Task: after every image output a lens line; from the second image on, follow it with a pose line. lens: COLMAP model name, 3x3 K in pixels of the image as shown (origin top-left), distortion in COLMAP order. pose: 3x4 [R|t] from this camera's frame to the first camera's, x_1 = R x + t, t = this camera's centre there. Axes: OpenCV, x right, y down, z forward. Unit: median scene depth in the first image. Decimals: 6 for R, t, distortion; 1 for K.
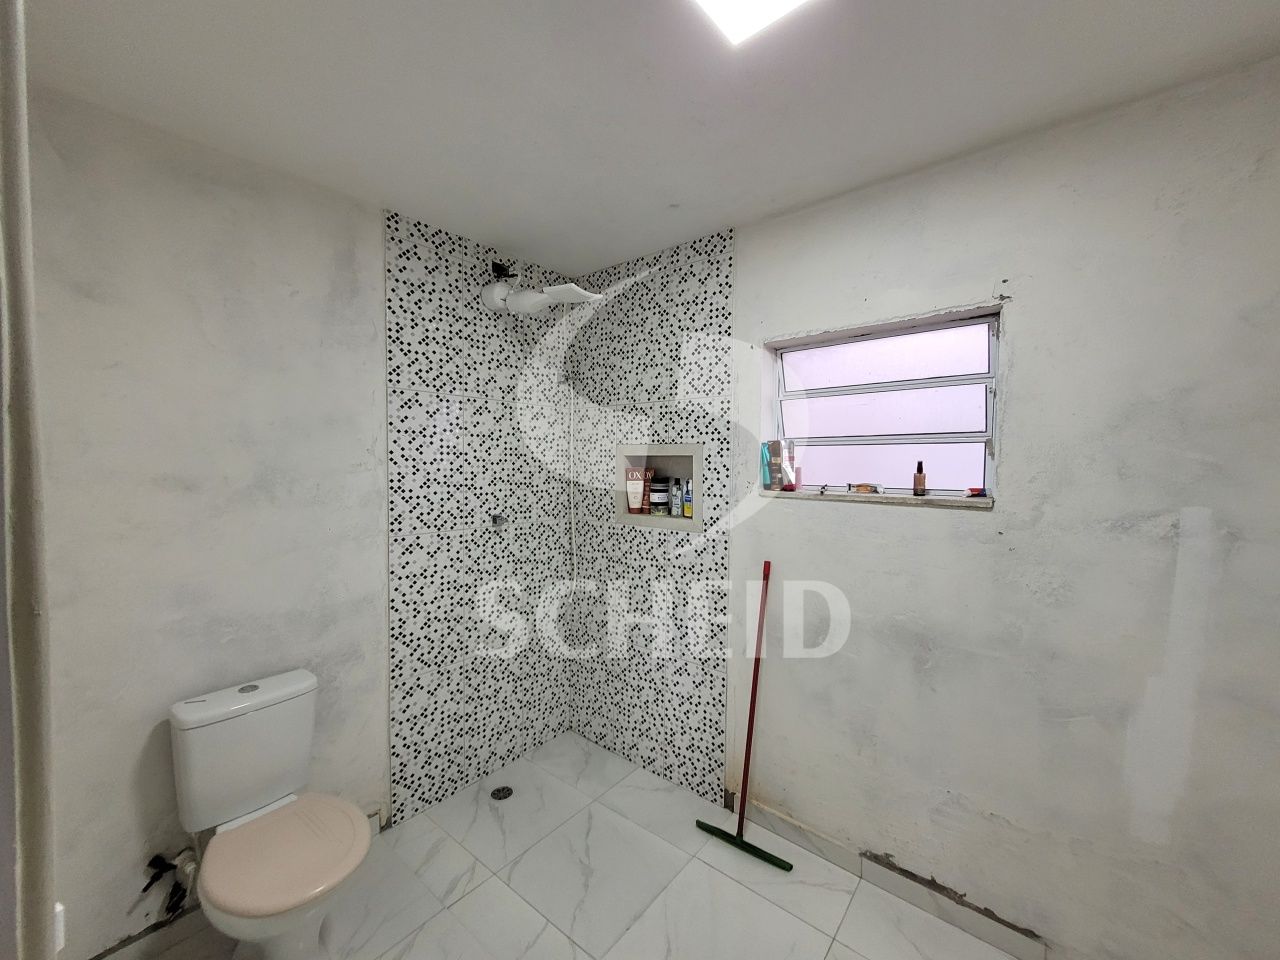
lens RADIAL K [[486.6, 0, 665.9], [0, 486.6, 462.7], [0, 0, 1]] dist [-0.022466, -0.000085]
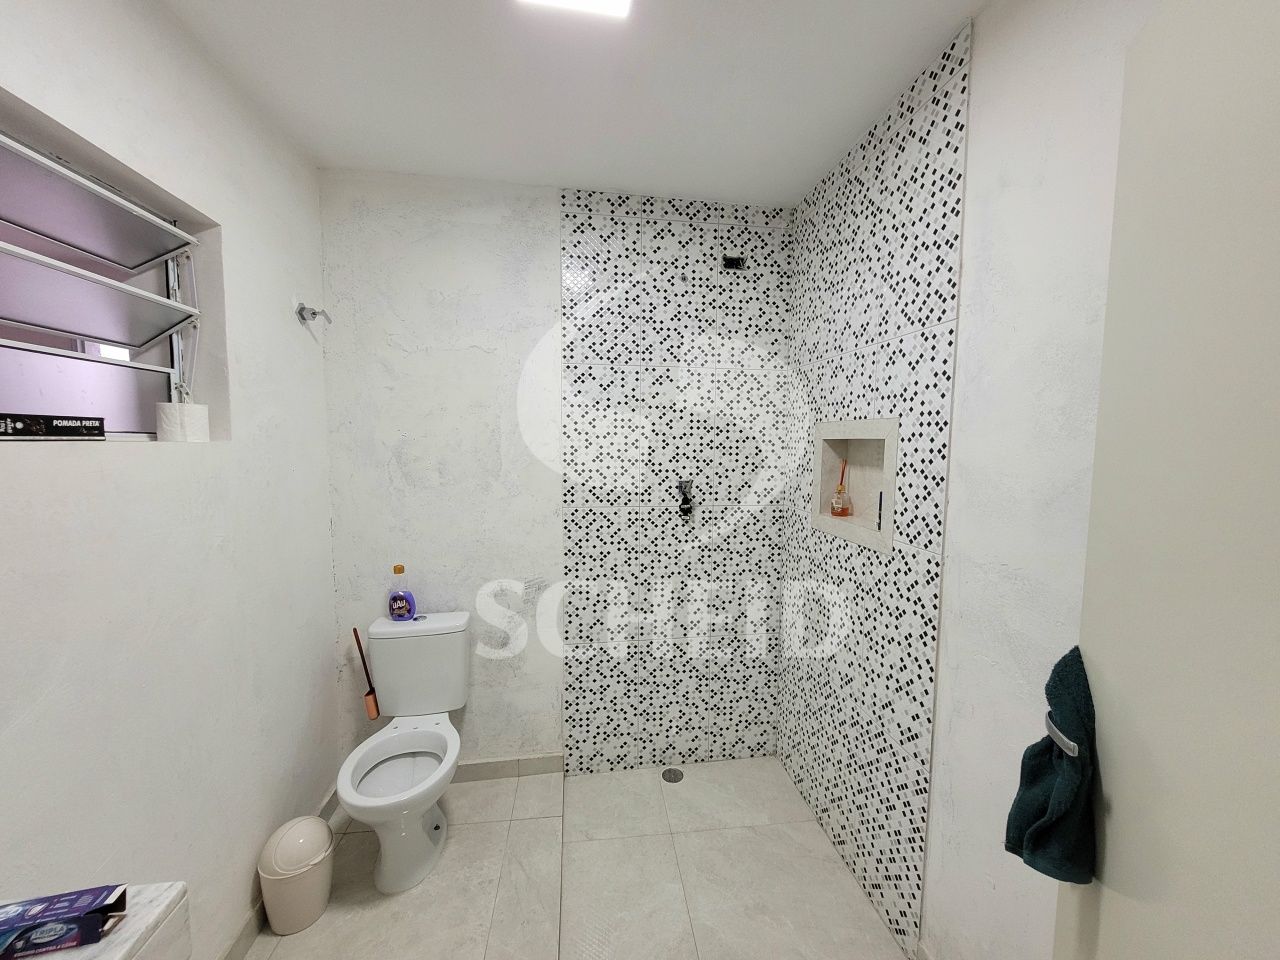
lens RADIAL K [[486.6, 0, 665.9], [0, 486.6, 462.7], [0, 0, 1]] dist [-0.022466, -0.000085]
pose [[0.734534, 0.036935, -0.677566, 0.266396], [-0.003413, 0.998706, 0.050741, 0.002313], [0.678563, -0.034959, 0.733710, 0.335839]]
